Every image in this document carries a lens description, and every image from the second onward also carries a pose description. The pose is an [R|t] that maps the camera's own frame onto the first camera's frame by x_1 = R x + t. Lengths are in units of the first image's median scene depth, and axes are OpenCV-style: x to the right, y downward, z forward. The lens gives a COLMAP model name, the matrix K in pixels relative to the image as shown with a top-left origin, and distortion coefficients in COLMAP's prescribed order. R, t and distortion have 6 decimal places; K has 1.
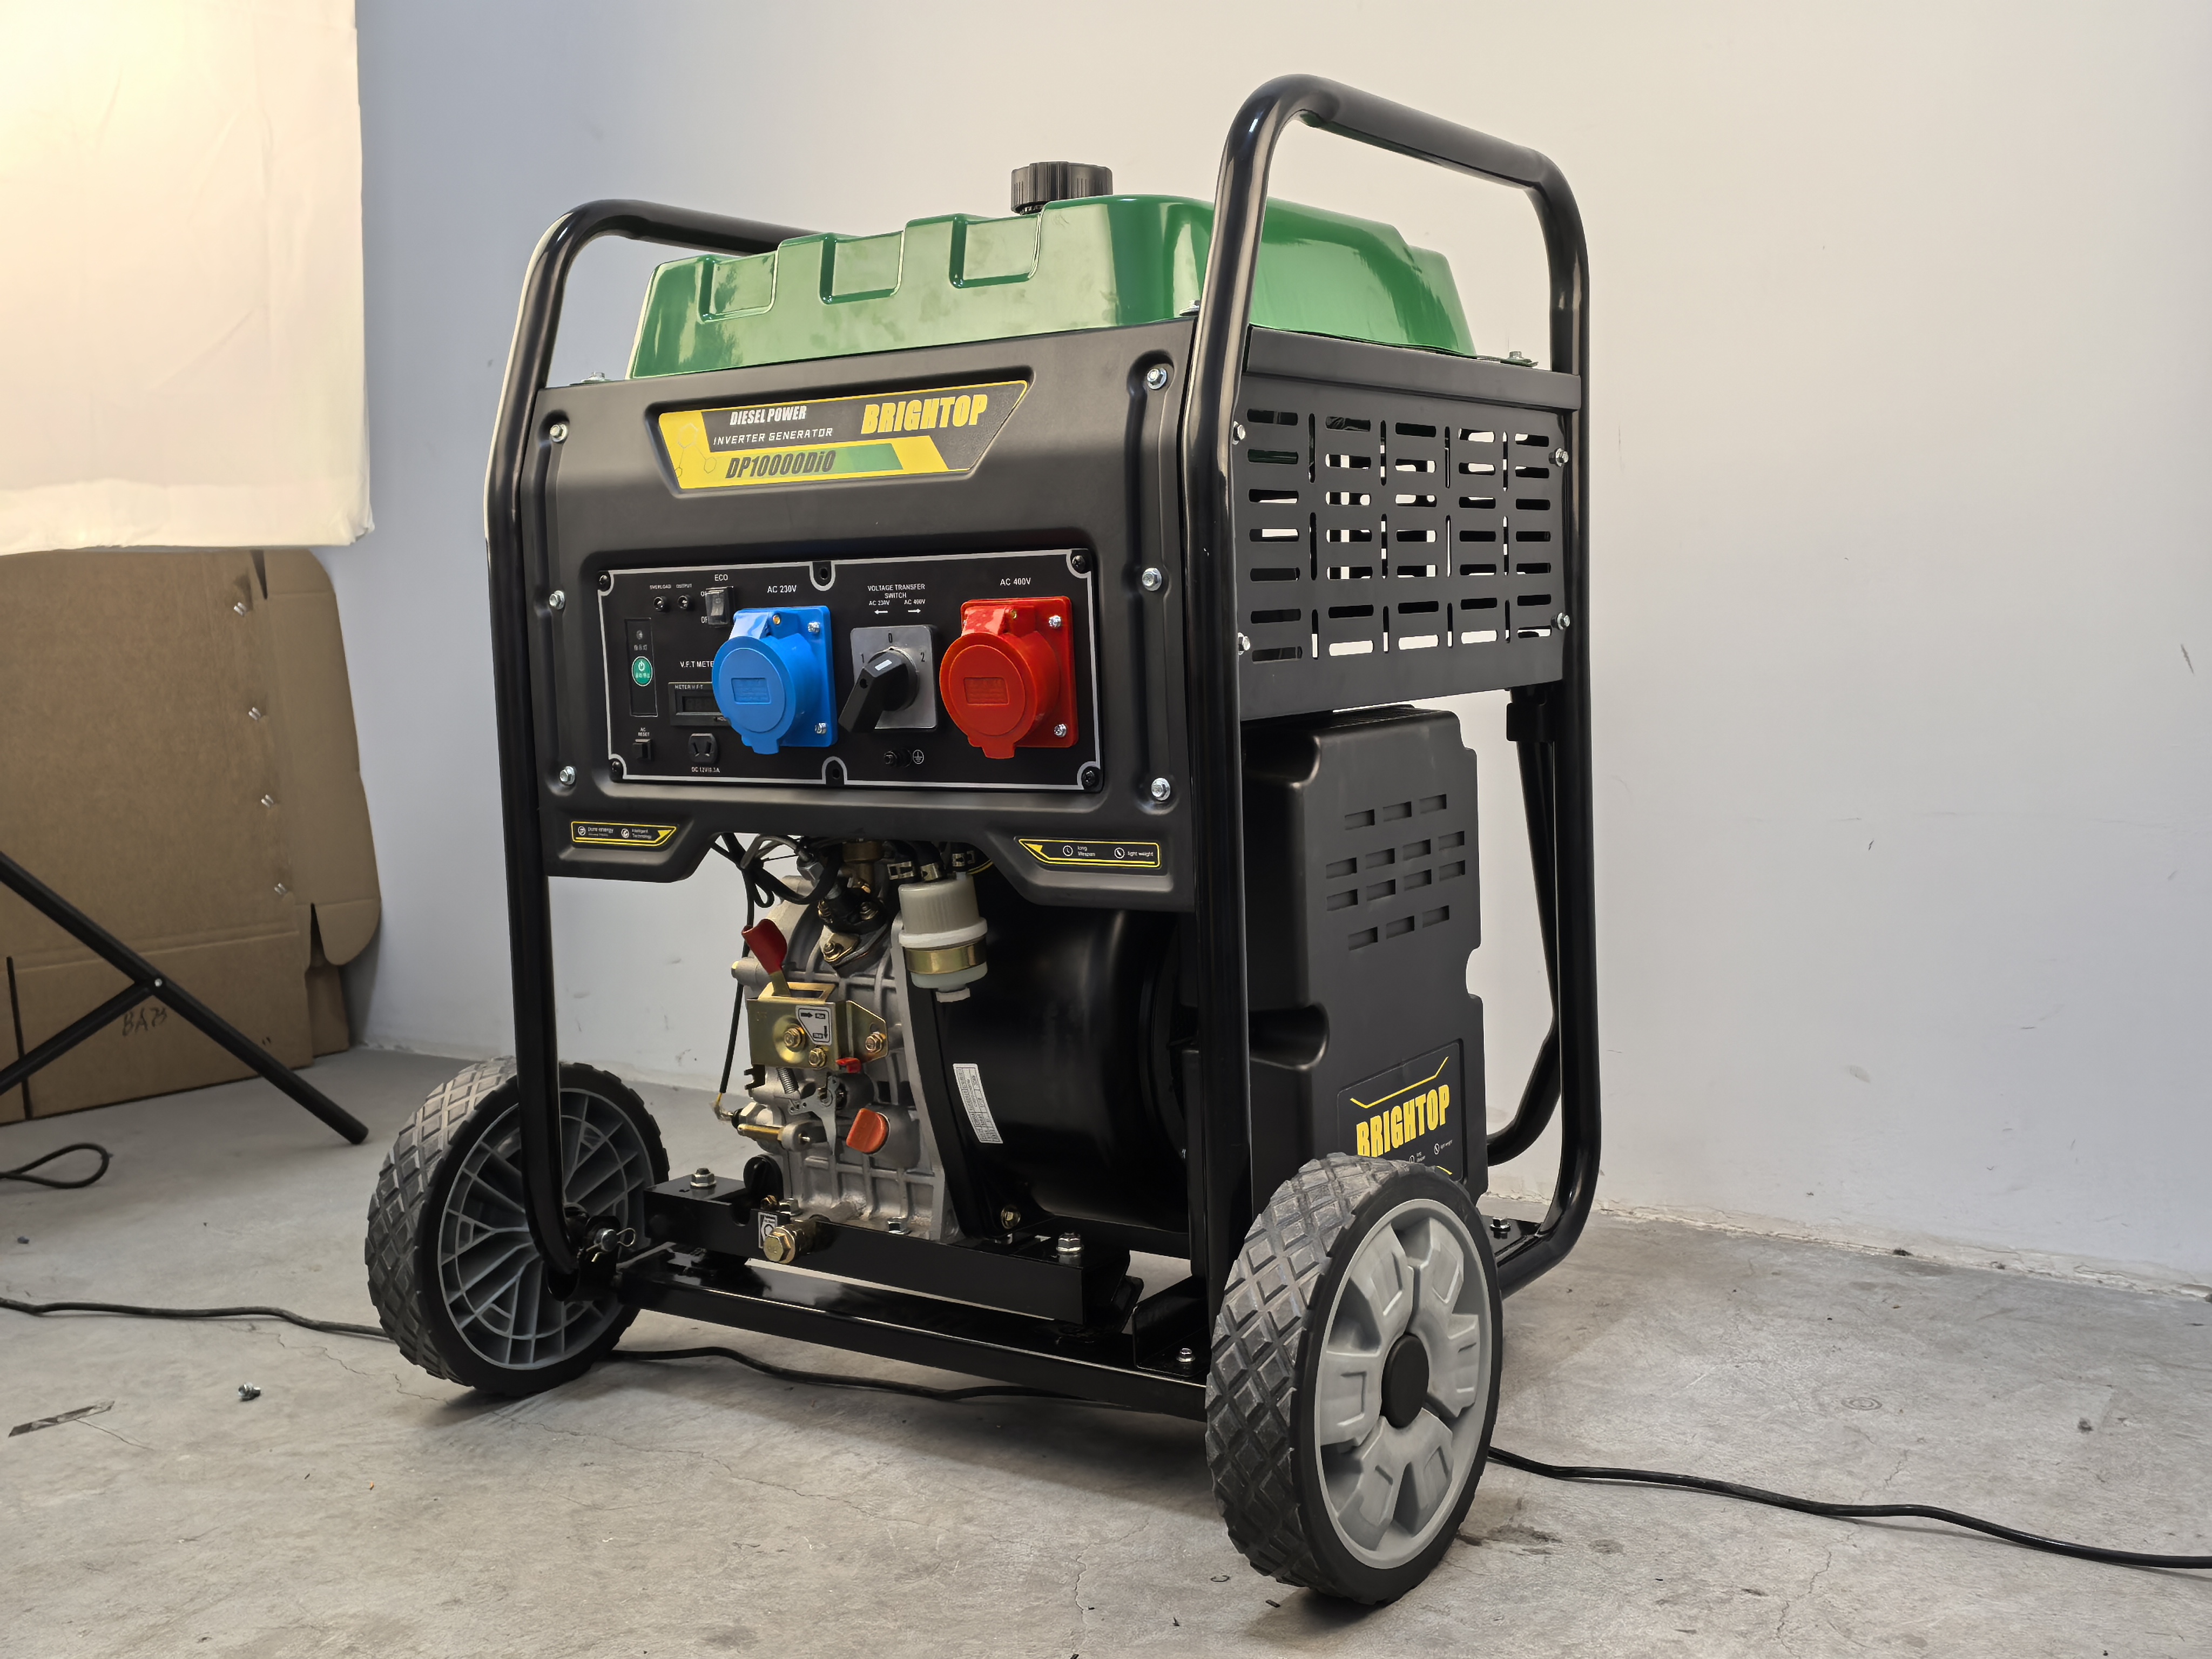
lens RADIAL K [[2268.7, 0, 1106.0], [0, 2268.7, 829.5], [0, 0, 1]] dist [0.085644, -0.015991]
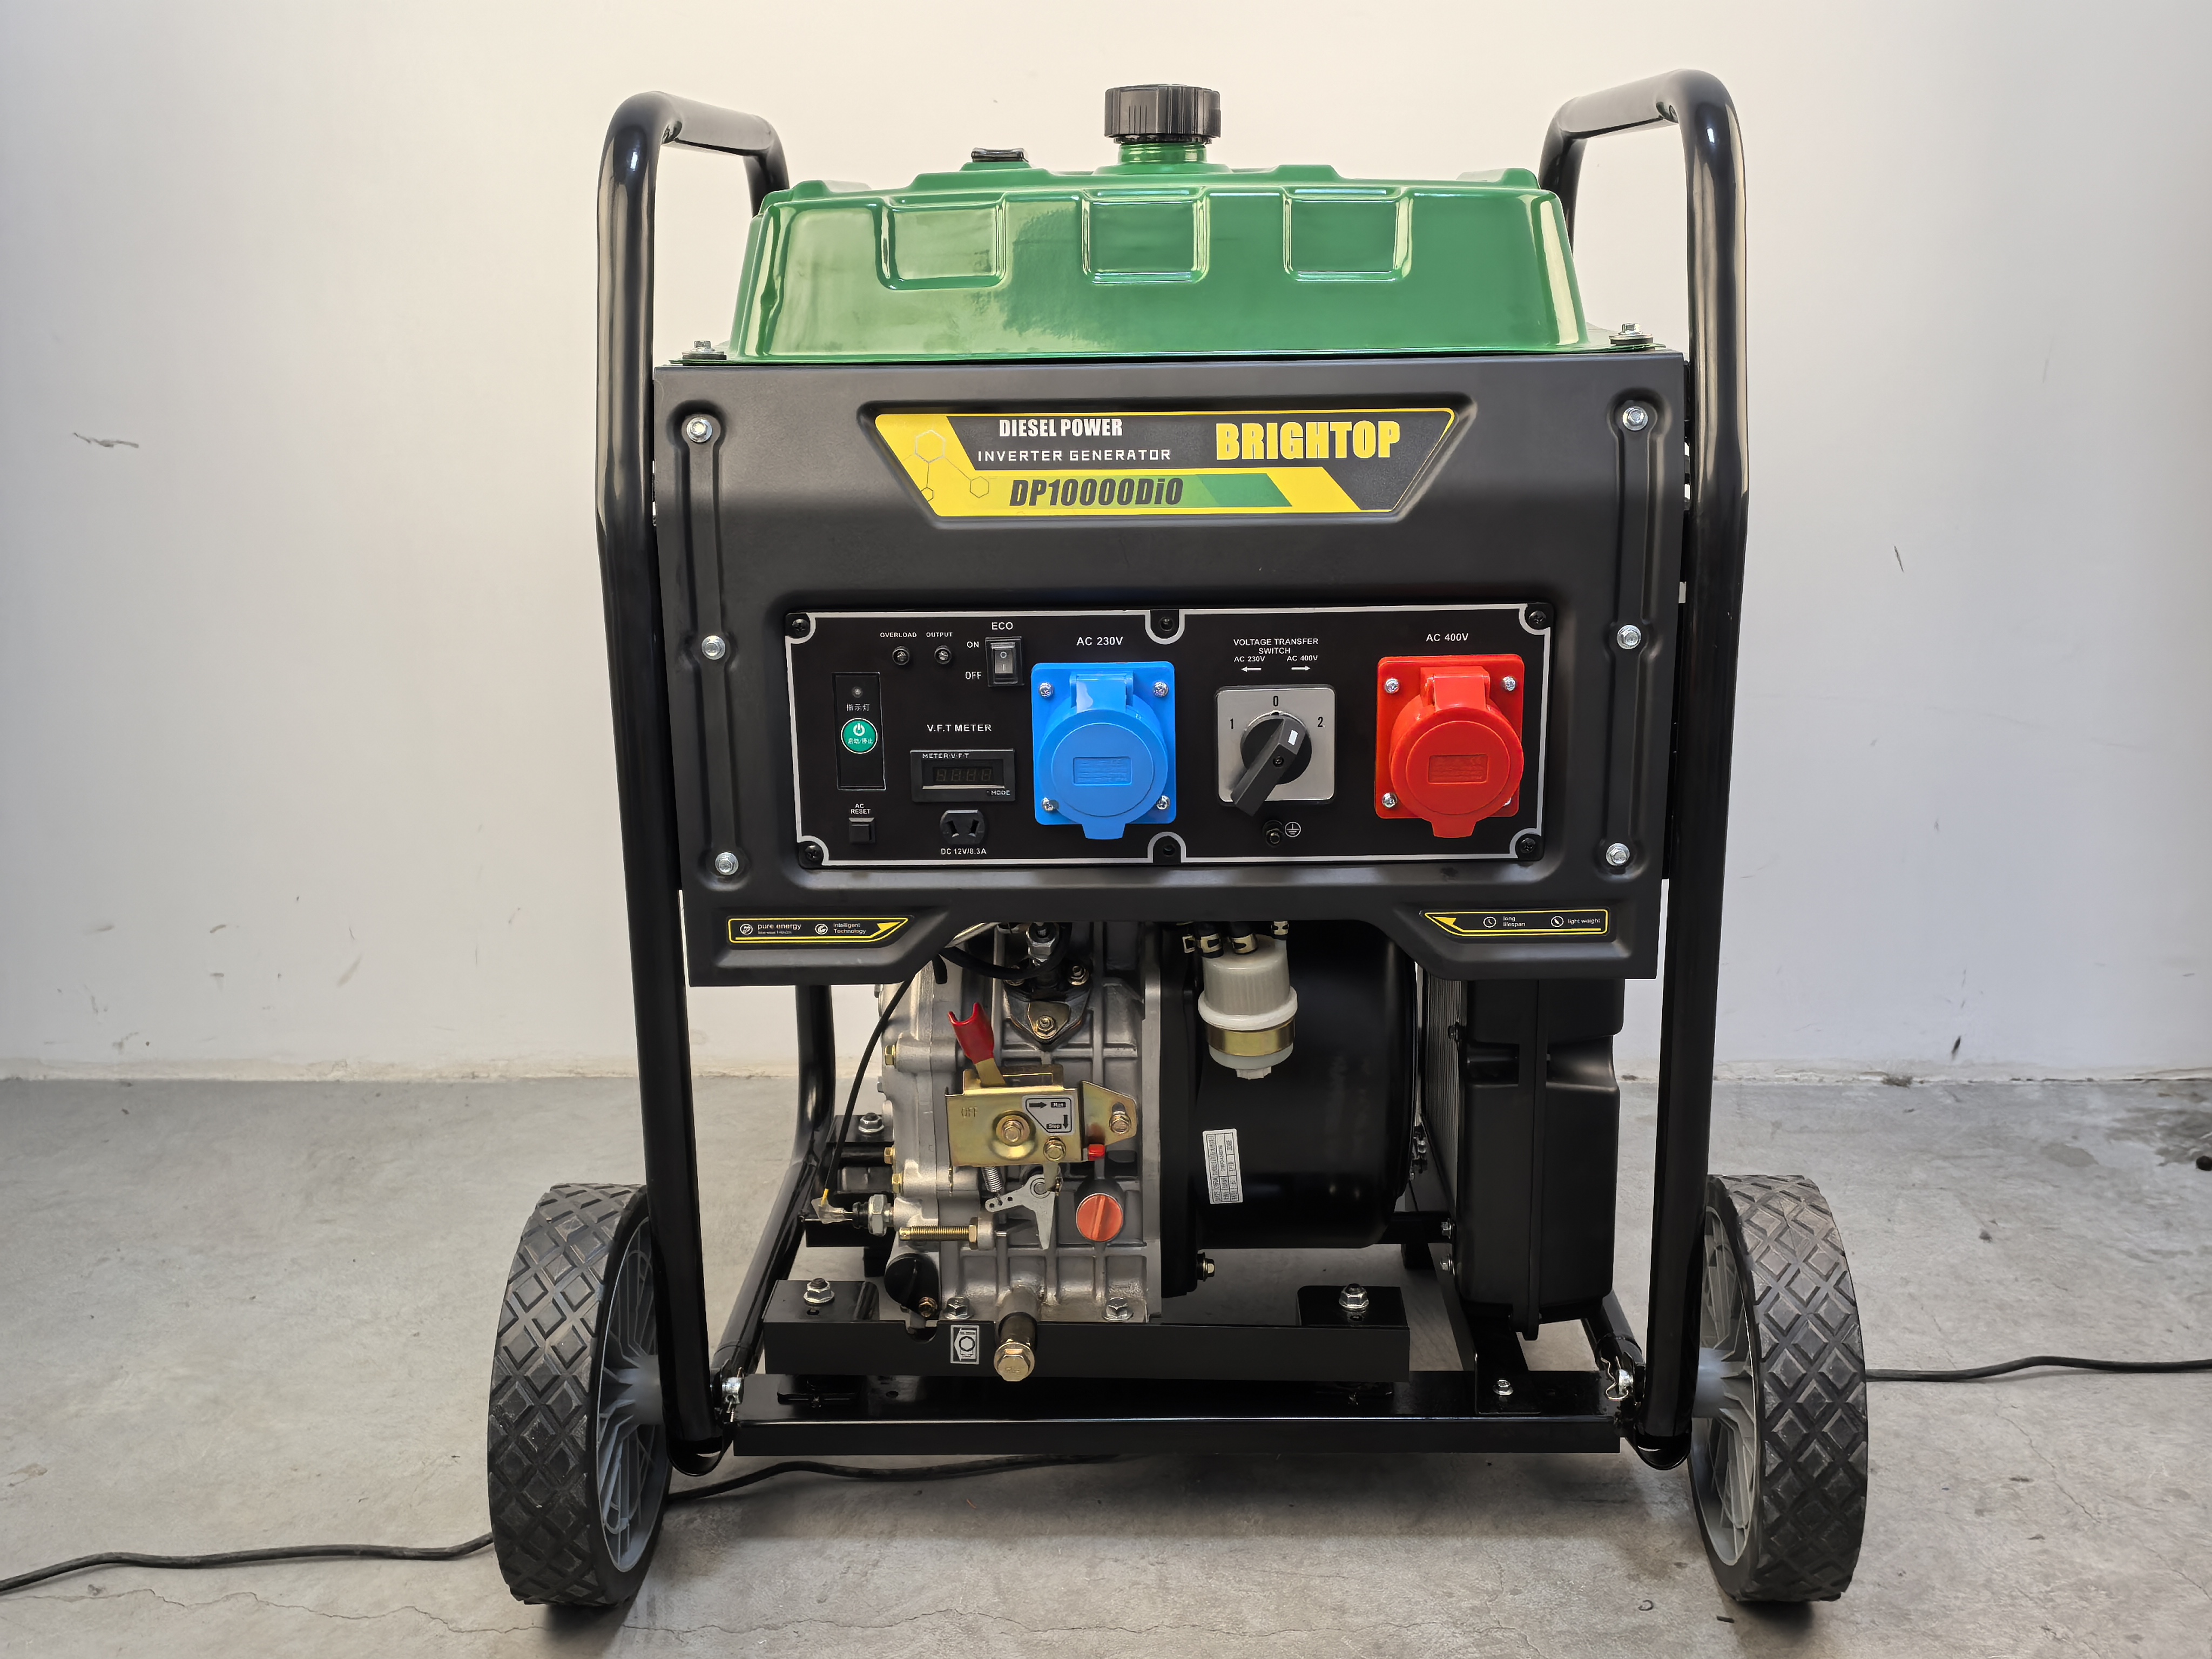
lens RADIAL K [[2179.1, 0, 1106.0], [0, 2179.1, 829.5], [0, 0, 1]] dist [0.108148, -0.249854]
pose [[0.841920, -0.124555, 0.525030, -0.572866], [0.044582, 0.985724, 0.162358, -0.168048], [-0.537758, -0.113286, 0.835454, 0.320150]]
